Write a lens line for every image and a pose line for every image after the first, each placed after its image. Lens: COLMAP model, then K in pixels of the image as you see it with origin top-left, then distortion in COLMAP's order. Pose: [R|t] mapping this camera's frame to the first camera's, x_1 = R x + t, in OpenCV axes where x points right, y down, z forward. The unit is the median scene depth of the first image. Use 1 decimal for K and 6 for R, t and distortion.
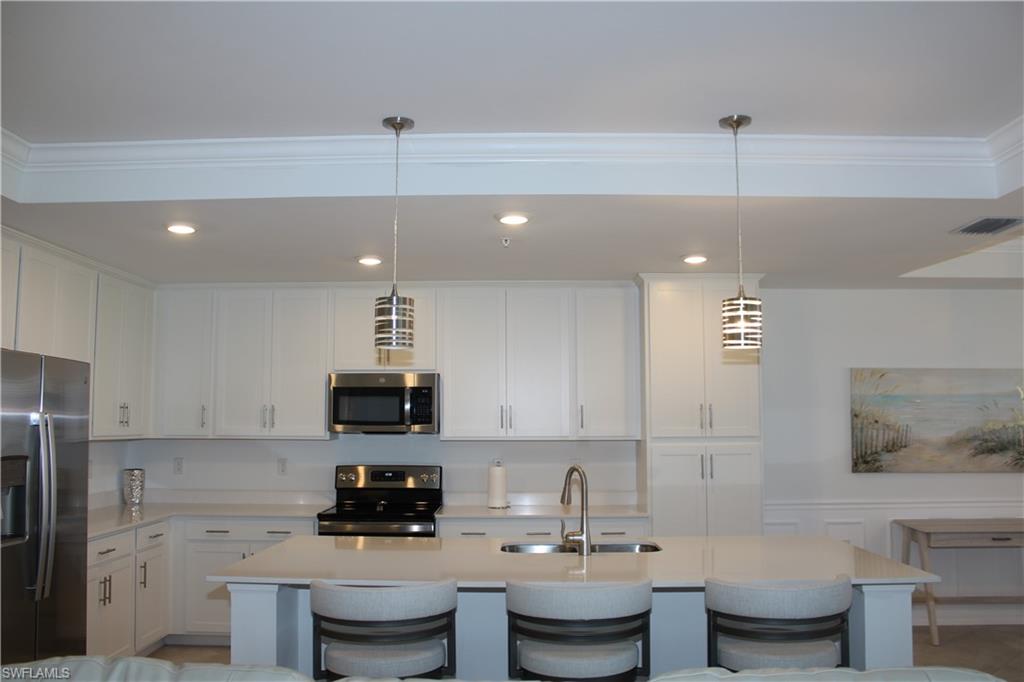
lens RADIAL K [[852.8, 0, 512.0], [0, 852.8, 341.0], [0, 0, 1]] dist [-0.180198, 0.172691]
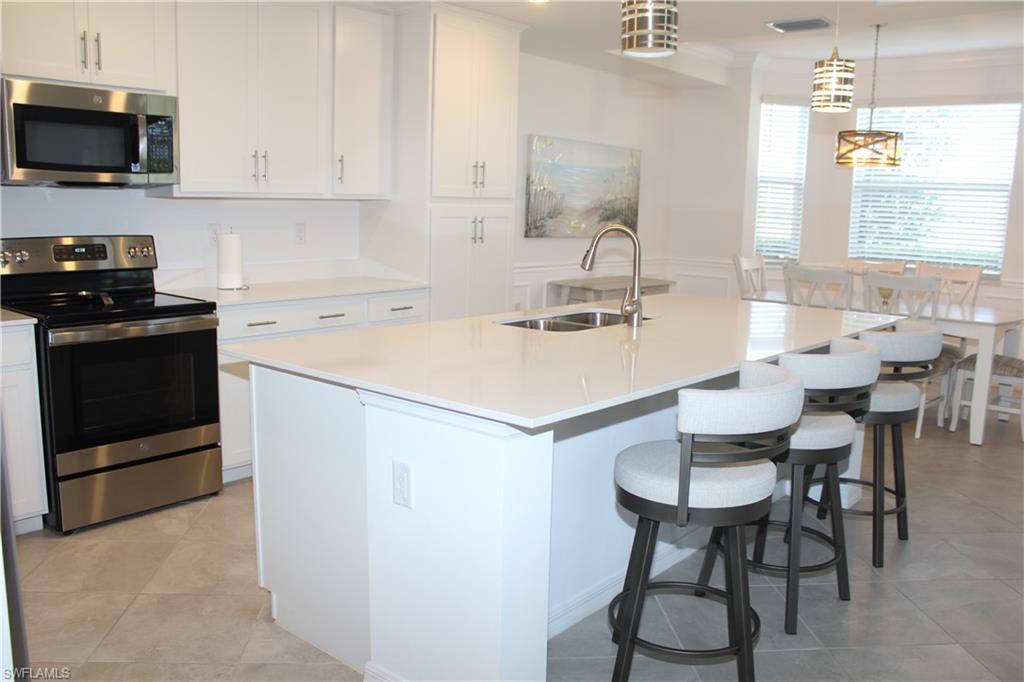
lens RADIAL K [[852.8, 0, 512.0], [0, 852.8, 341.0], [0, 0, 1]] dist [-0.180198, 0.172691]
pose [[0.640245, -0.107352, 0.760632, -0.418399], [-0.097394, 0.970852, 0.219001, 0.054247], [-0.761971, -0.214295, 0.611128, 0.341518]]
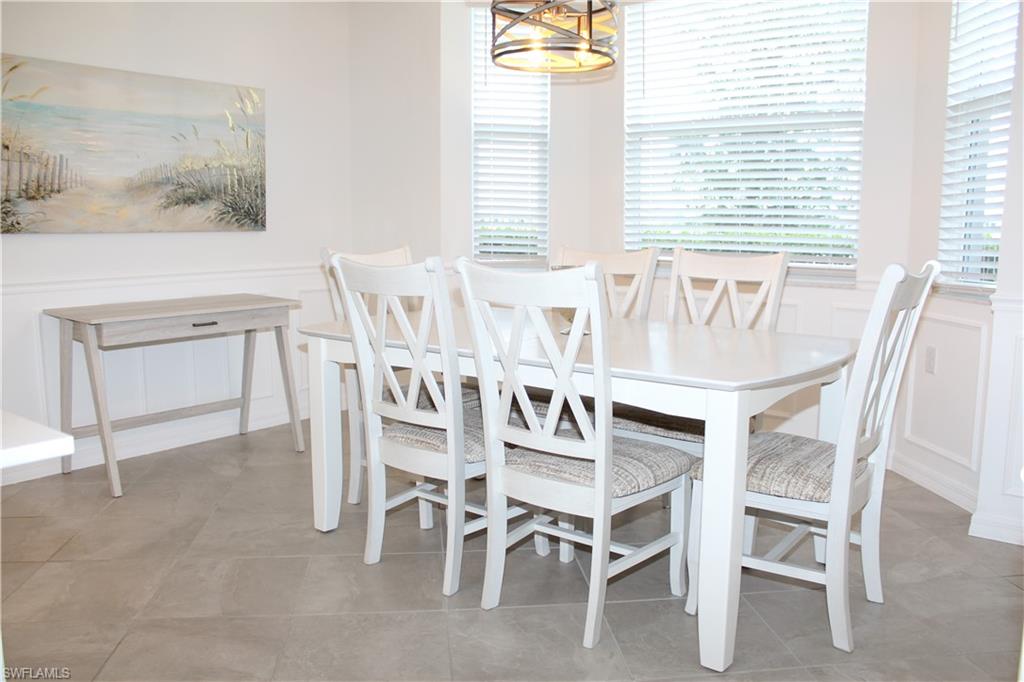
lens RADIAL K [[852.8, 0, 512.0], [0, 852.8, 341.0], [0, 0, 1]] dist [-0.180198, 0.172691]
pose [[0.617079, -0.111894, 0.778905, 0.197062], [-0.073365, 0.977346, 0.198524, 0.091419], [-0.783473, -0.179650, 0.594891, 0.349641]]
